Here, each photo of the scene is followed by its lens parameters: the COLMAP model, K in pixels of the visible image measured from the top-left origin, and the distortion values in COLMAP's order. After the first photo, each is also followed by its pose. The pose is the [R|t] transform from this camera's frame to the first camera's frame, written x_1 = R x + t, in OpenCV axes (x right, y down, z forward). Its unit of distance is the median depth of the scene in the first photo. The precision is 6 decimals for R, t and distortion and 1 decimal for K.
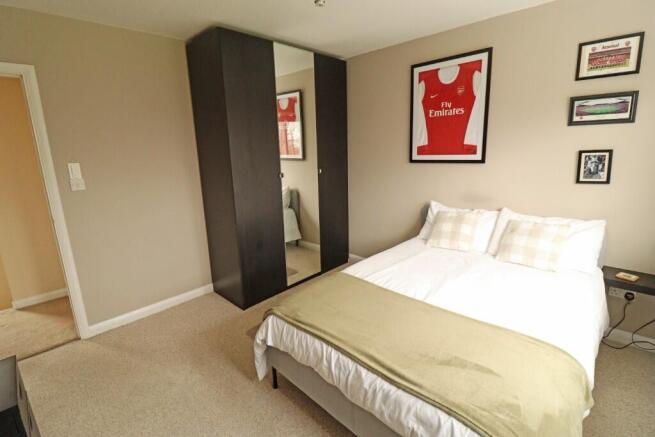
lens RADIAL K [[301.7, 0, 326.2], [0, 301.7, 214.0], [0, 0, 1]] dist [-0.018628, -0.005562]
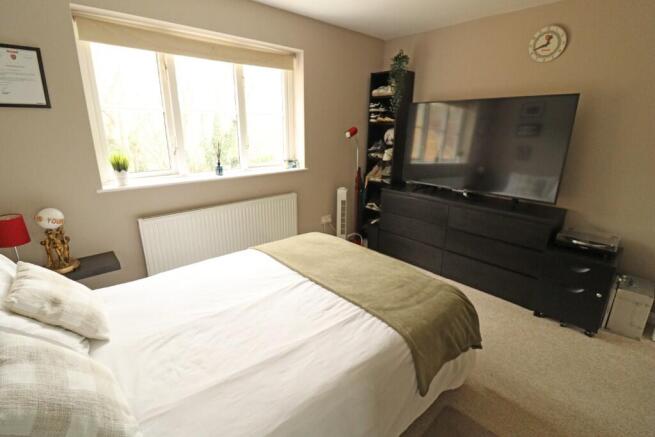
lens RADIAL K [[301.7, 0, 328.6], [0, 301.7, 214.8], [0, 0, 1]] dist [-0.018628, -0.005562]
pose [[-0.998325, 0.009545, 0.057065, 0.127807], [0.035351, 0.881417, 0.471015, -0.253719], [-0.045802, 0.472243, -0.880277, 1.205221]]
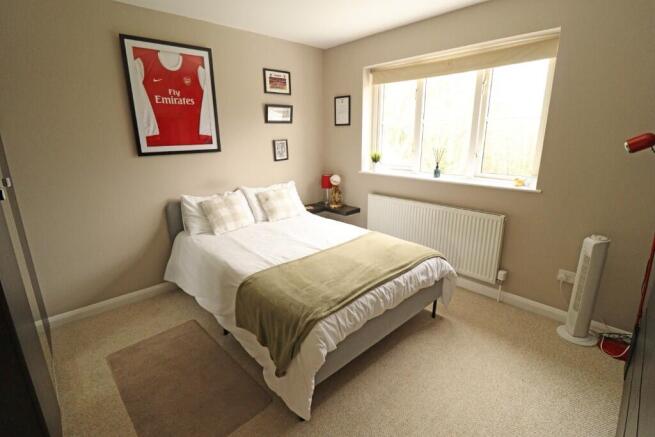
lens RADIAL K [[301.7, 0, 328.0], [0, 301.7, 216.9], [0, 0, 1]] dist [-0.018628, -0.005562]
pose [[0.042320, -0.234112, 0.971288, -0.642549], [0.220422, 0.950393, 0.219472, -0.096260], [-0.974486, 0.204805, 0.091824, 0.557150]]
